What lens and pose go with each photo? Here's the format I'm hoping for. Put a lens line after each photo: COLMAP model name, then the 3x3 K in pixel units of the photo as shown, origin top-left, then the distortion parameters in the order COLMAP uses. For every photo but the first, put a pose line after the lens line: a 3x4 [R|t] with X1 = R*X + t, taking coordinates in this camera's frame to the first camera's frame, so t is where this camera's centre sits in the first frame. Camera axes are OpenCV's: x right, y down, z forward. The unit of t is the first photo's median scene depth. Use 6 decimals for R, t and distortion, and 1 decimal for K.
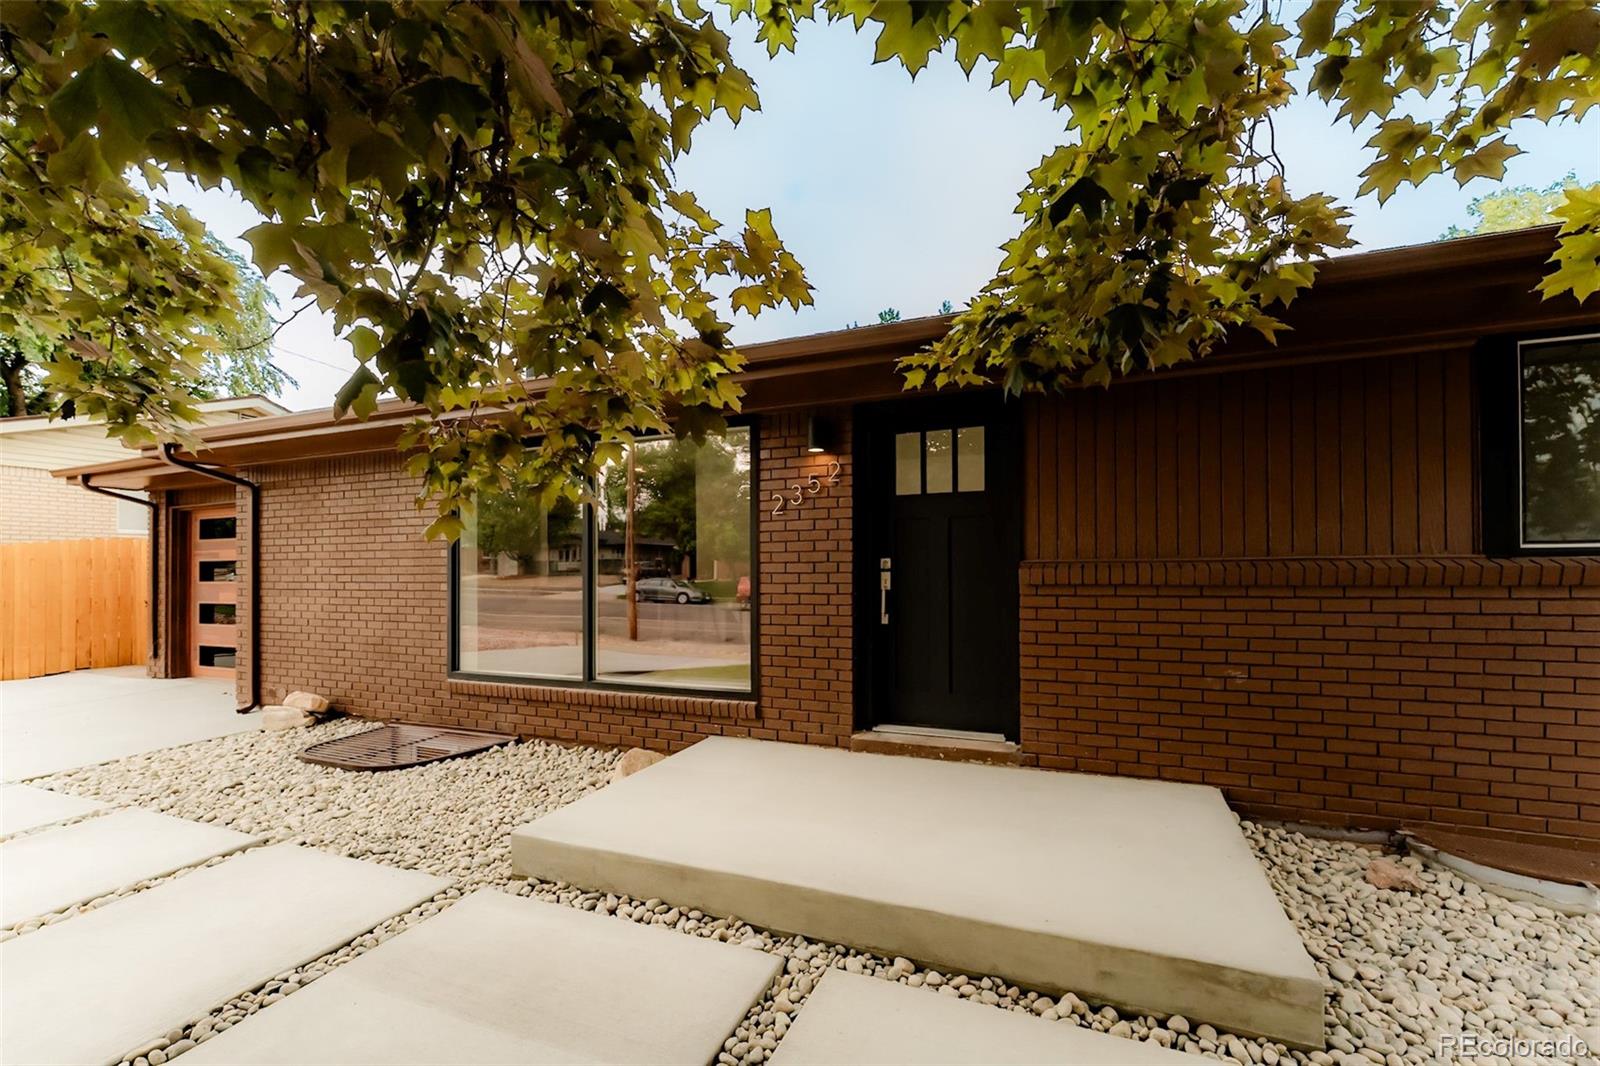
lens RADIAL K [[653.1, 0, 799.2], [0, 653.1, 581.4], [0, 0, 1]] dist [0.000714, 0.000361]
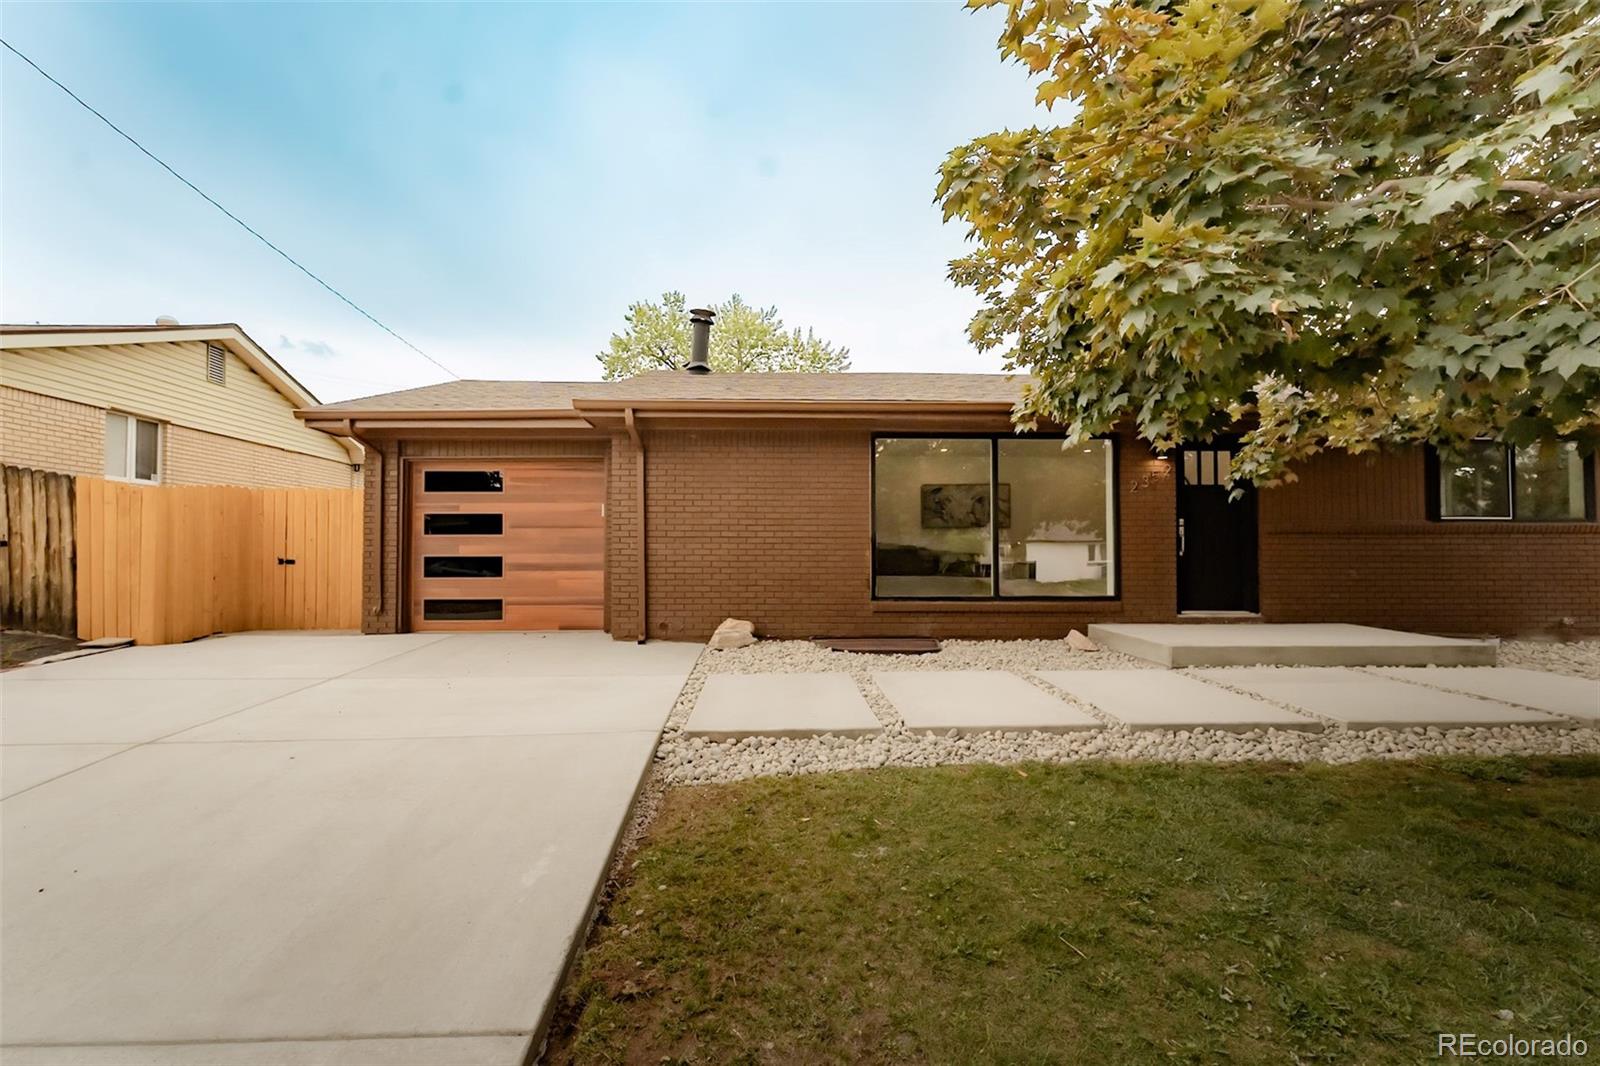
lens RADIAL K [[653.1, 0, 791.1], [0, 653.1, 563.2], [0, 0, 1]] dist [0.000714, 0.000361]
pose [[0.917348, 0.001180, 0.398084, -1.534325], [0.000738, 0.999989, -0.004664, 0.092433], [-0.398085, 0.004572, 0.917337, -0.223448]]
